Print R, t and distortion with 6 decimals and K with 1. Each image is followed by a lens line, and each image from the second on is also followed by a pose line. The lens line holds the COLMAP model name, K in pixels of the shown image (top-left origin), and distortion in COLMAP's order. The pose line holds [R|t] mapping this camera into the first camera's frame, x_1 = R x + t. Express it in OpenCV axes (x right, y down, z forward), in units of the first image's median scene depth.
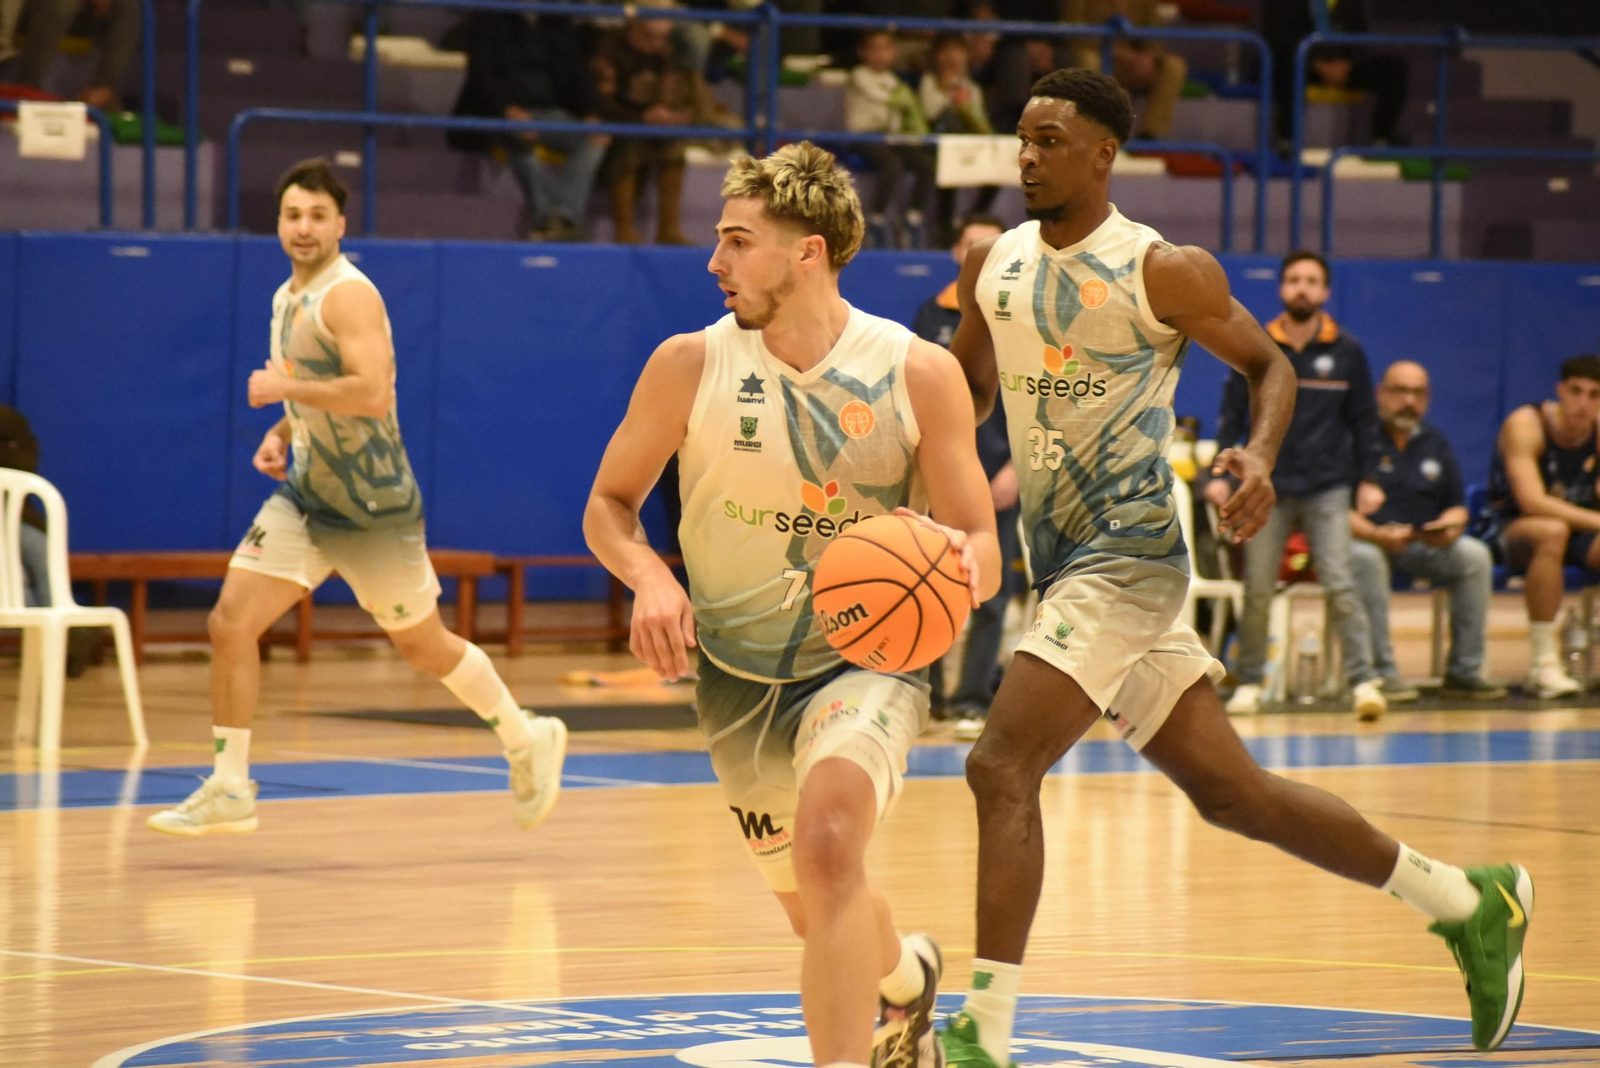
lens RADIAL K [[8479.6, 0, 797.4], [0, 8479.6, 526.6], [0, 0, 1]] dist [1.735829, 0.000000]
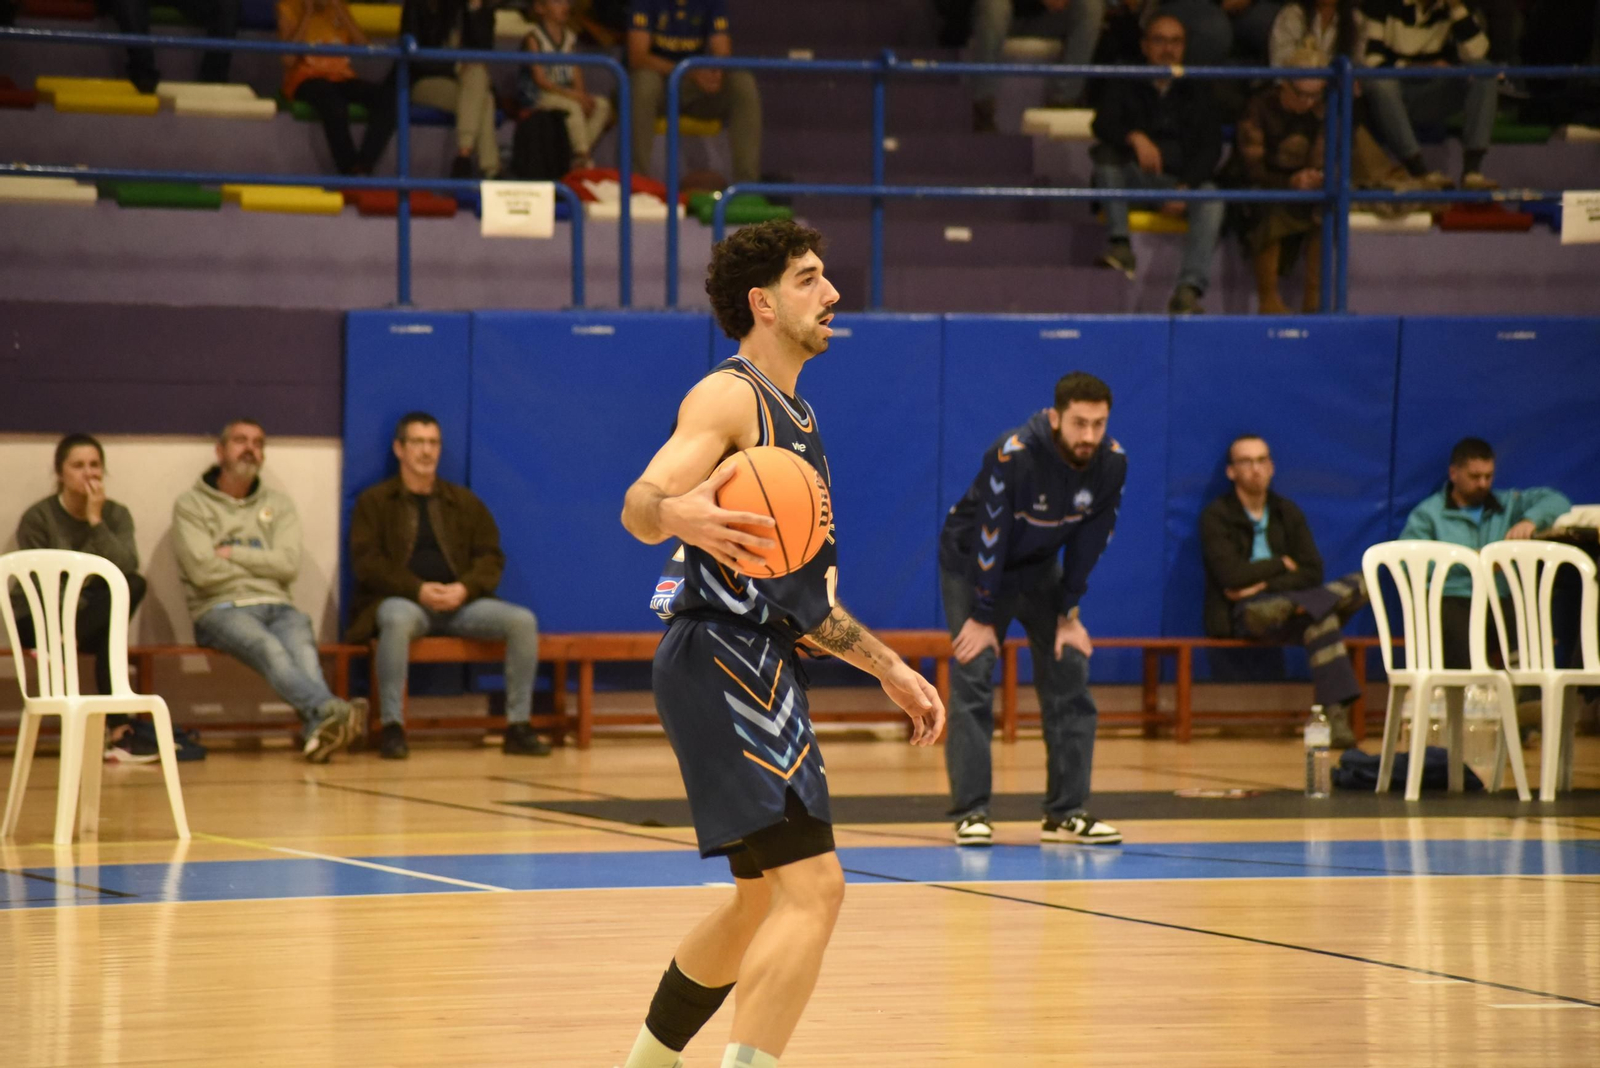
lens RADIAL K [[7624.6, 0, 791.1], [0, 7624.6, 530.7], [0, 0, 1]] dist [2.595139, 0.000000]
pose [[0.955409, -0.003008, -0.295270, 0.203461], [0.000336, 0.999959, -0.009098, -0.000756], [0.295285, 0.008593, 0.955371, 0.160596]]
